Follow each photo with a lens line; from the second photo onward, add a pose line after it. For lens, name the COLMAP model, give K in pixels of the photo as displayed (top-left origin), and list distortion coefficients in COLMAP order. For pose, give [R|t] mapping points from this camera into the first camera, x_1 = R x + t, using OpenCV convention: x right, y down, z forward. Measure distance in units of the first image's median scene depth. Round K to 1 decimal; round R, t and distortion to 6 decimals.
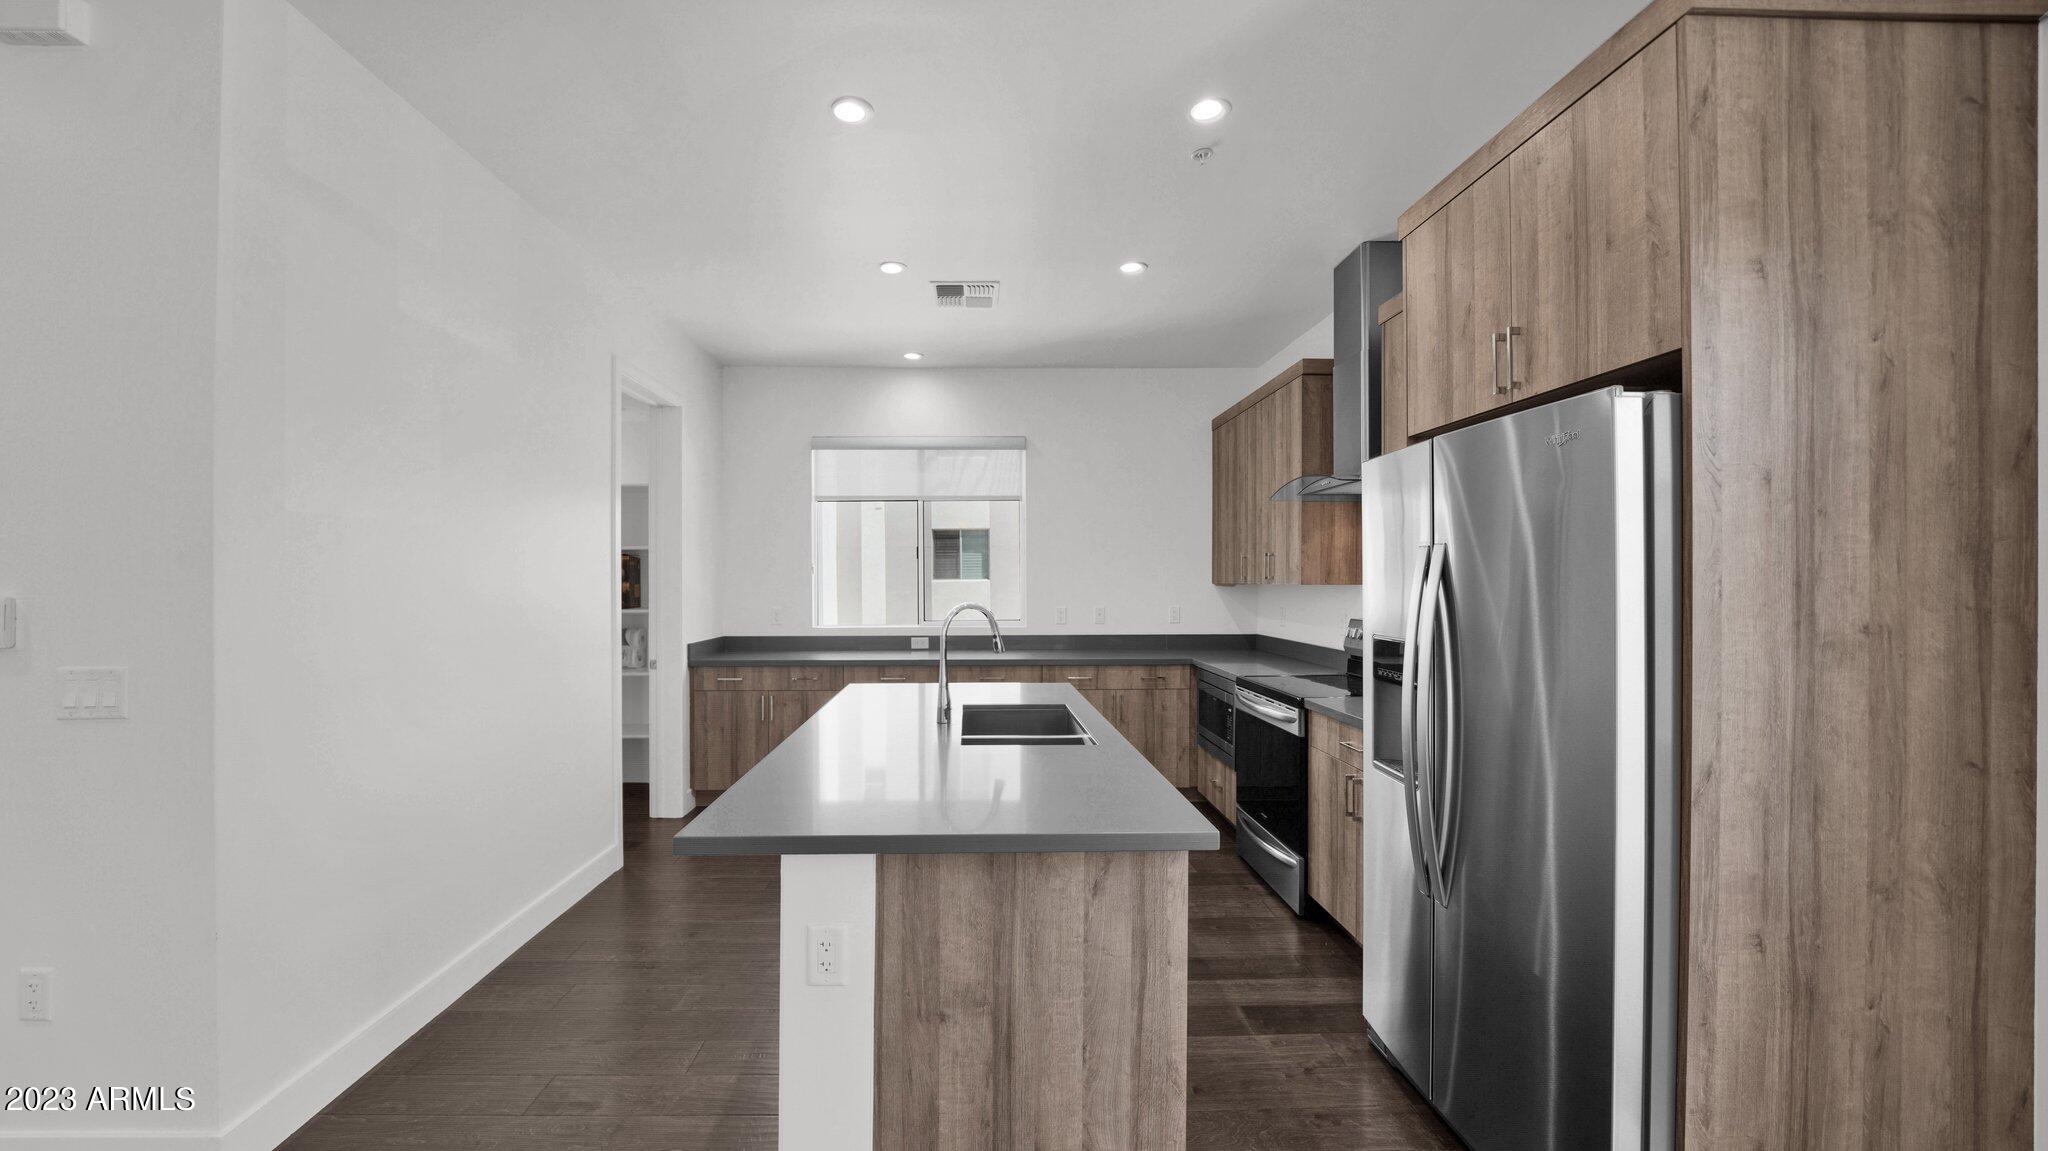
lens RADIAL K [[796.3, 0, 1017.1], [0, 796.3, 565.9], [0, 0, 1]] dist [-0.007065, -0.000148]
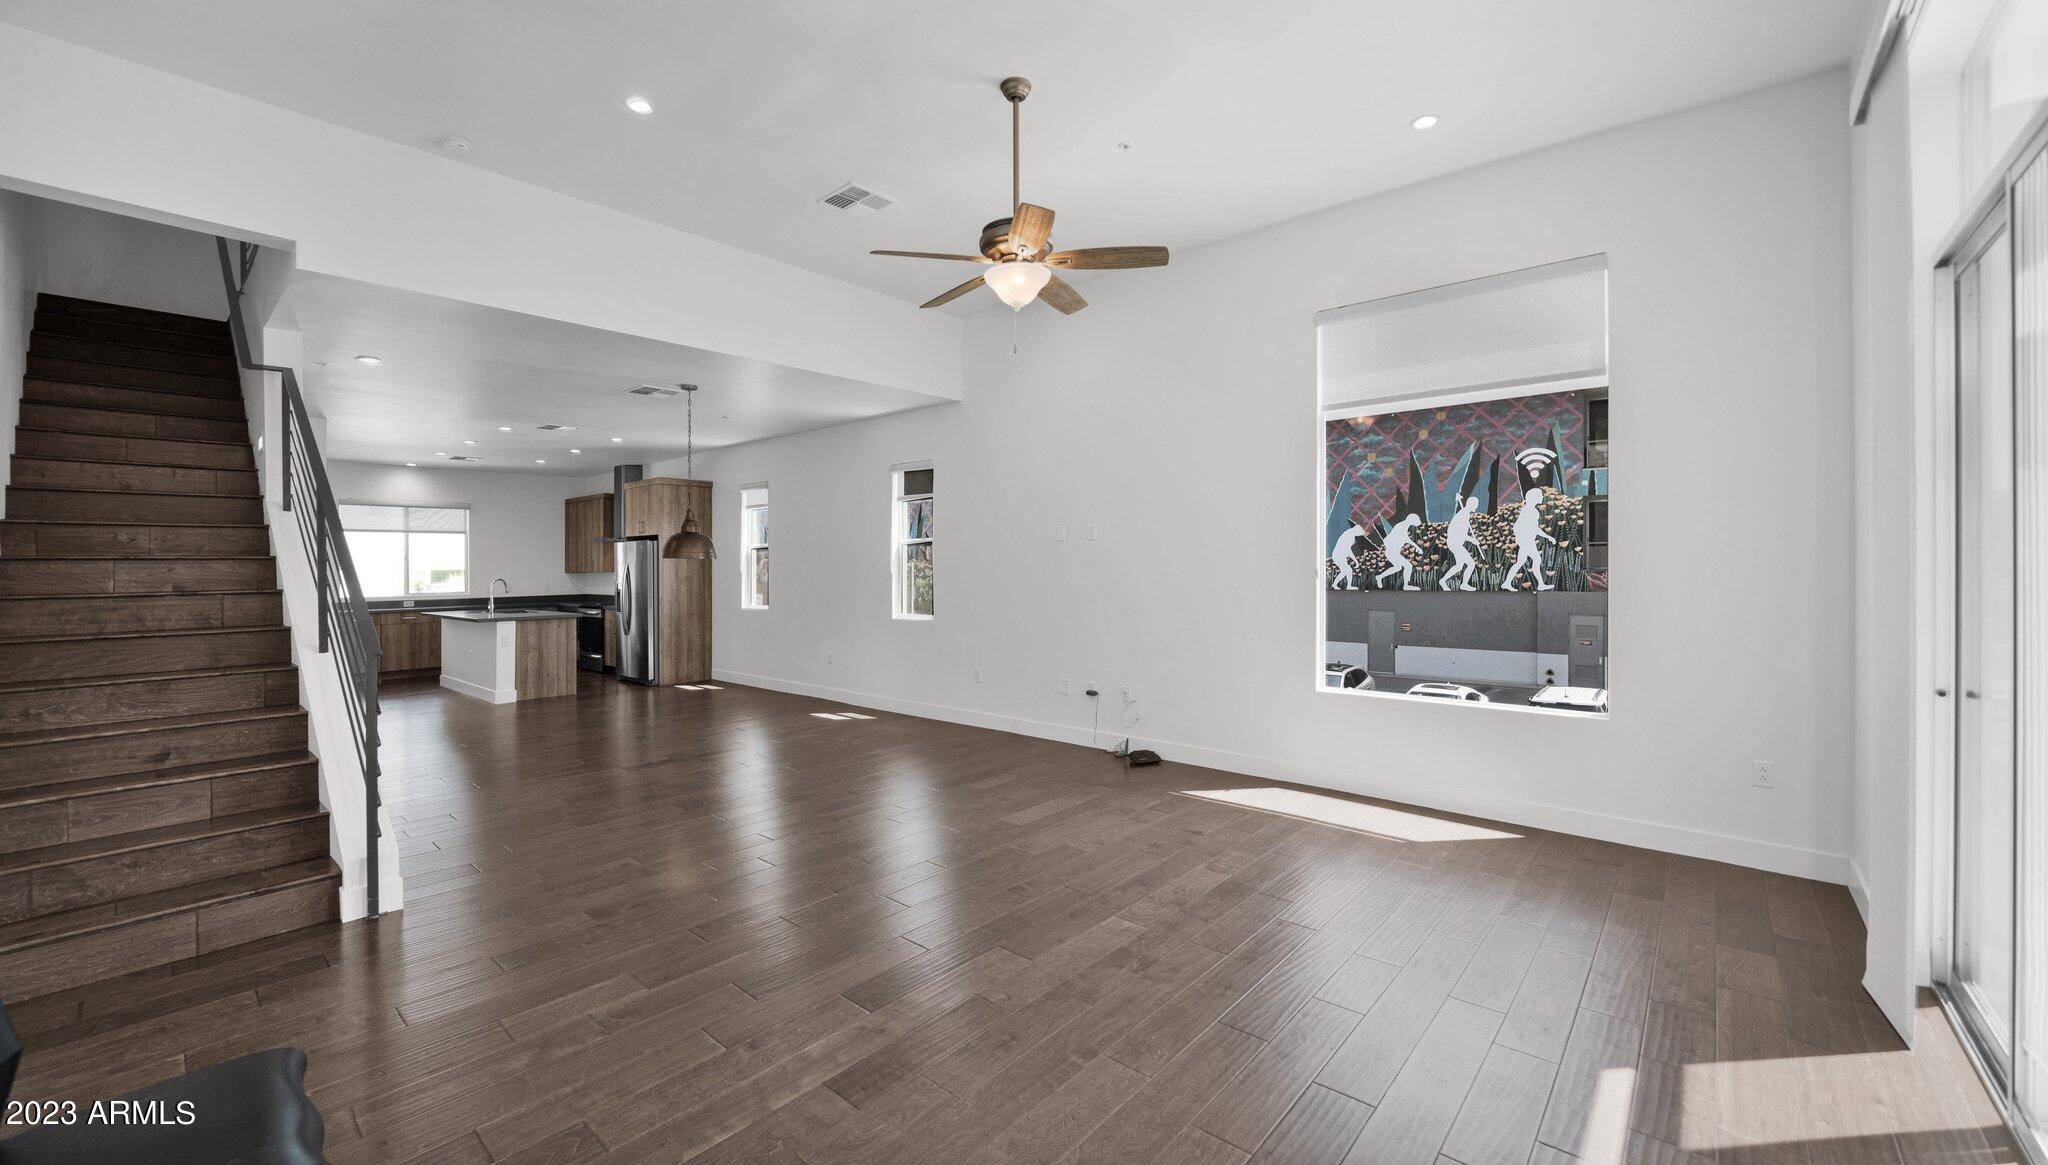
lens RADIAL K [[794.0, 0, 987.3], [0, 794.0, 567.8], [0, 0, 1]] dist [-0.017888, -0.000069]
pose [[0.717884, -0.008969, 0.696105, -1.634792], [-0.002106, 0.999884, 0.015055, -0.096143], [-0.696160, -0.012274, 0.717782, -5.187461]]
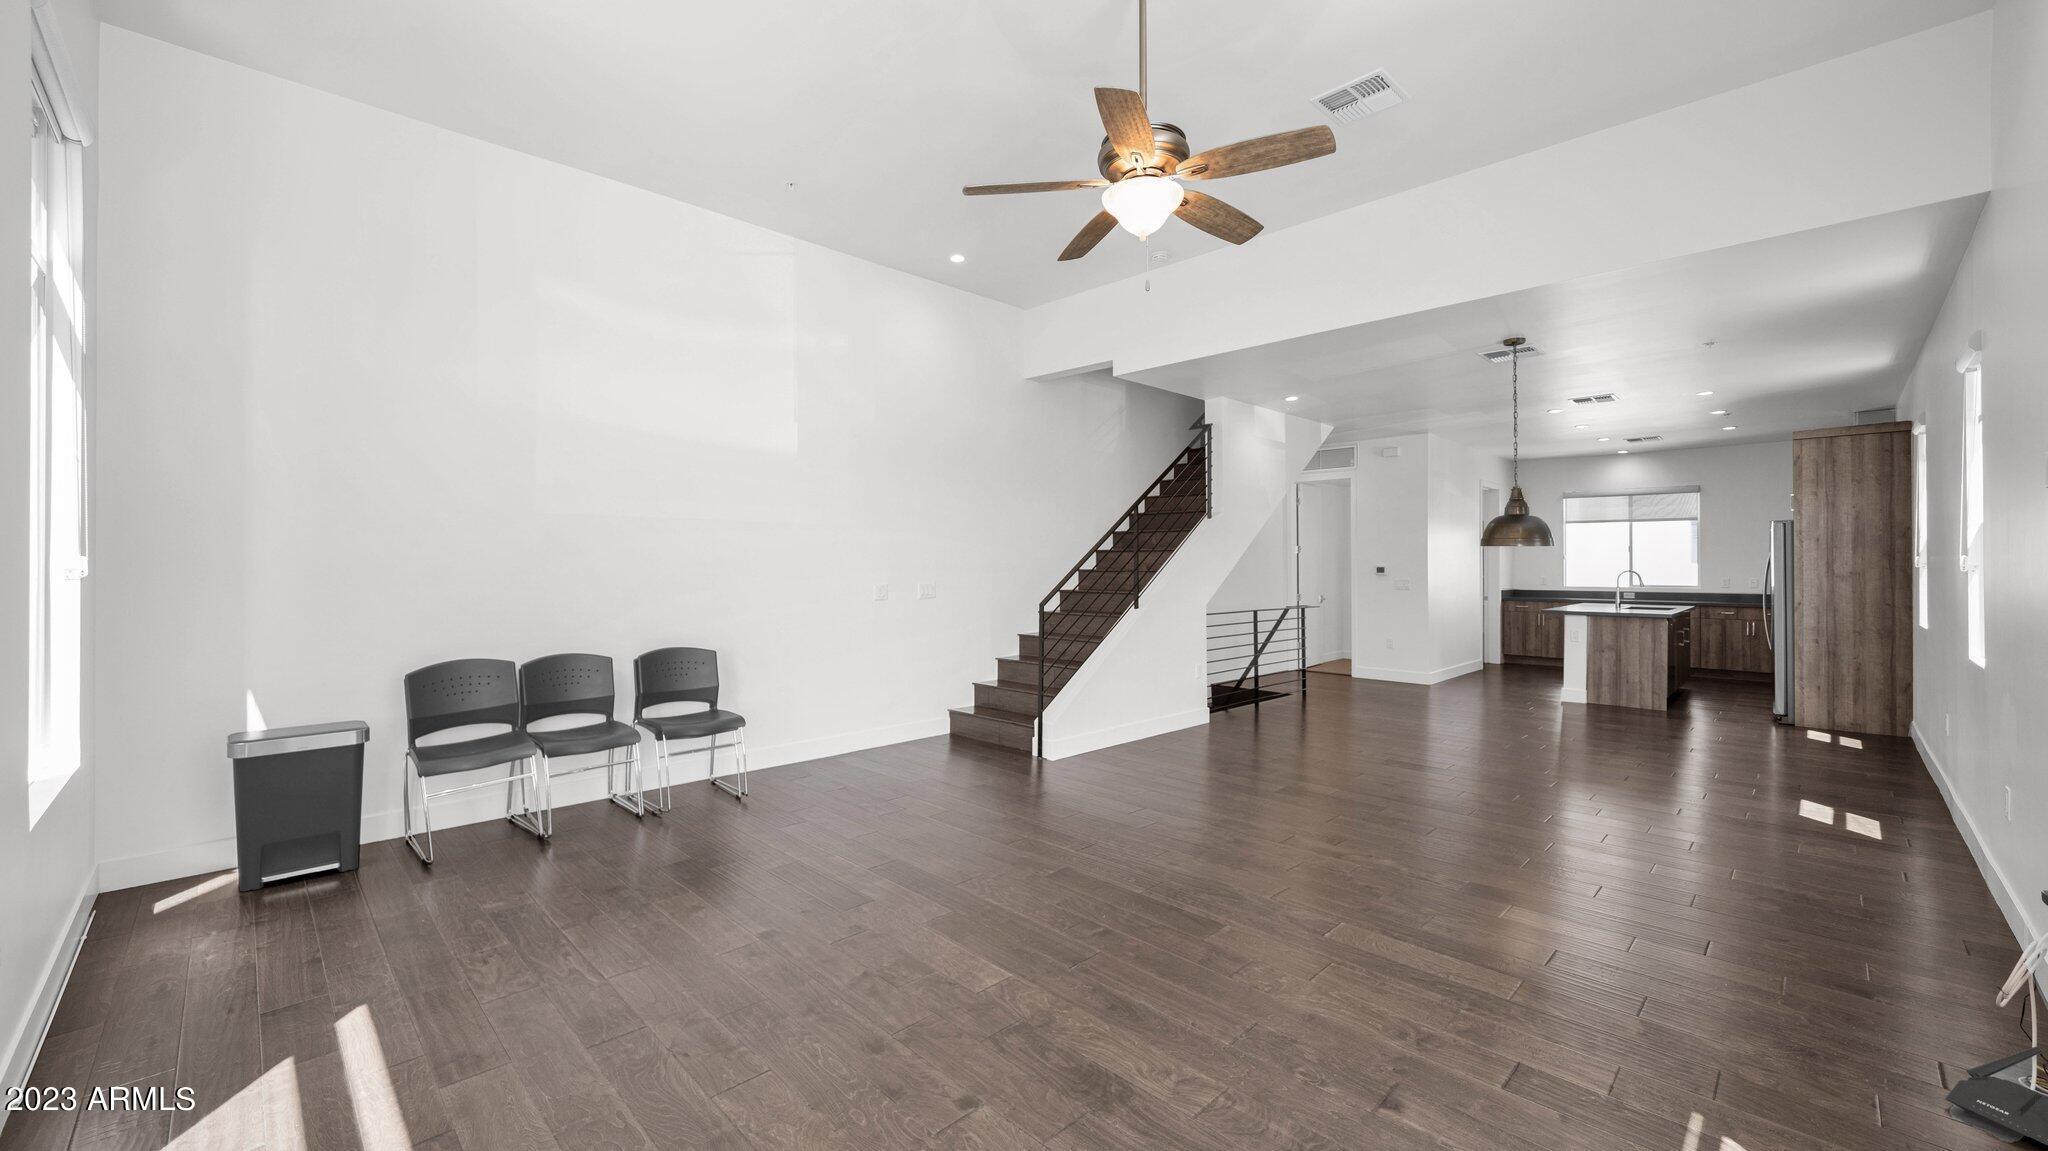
lens RADIAL K [[796.3, 0, 1017.1], [0, 796.3, 565.9], [0, 0, 1]] dist [-0.007065, -0.000148]
pose [[0.670008, 0.003332, -0.742346, 1.144441], [0.010798, 0.999840, 0.014233, -0.068536], [0.742275, -0.017552, 0.669865, -5.083244]]
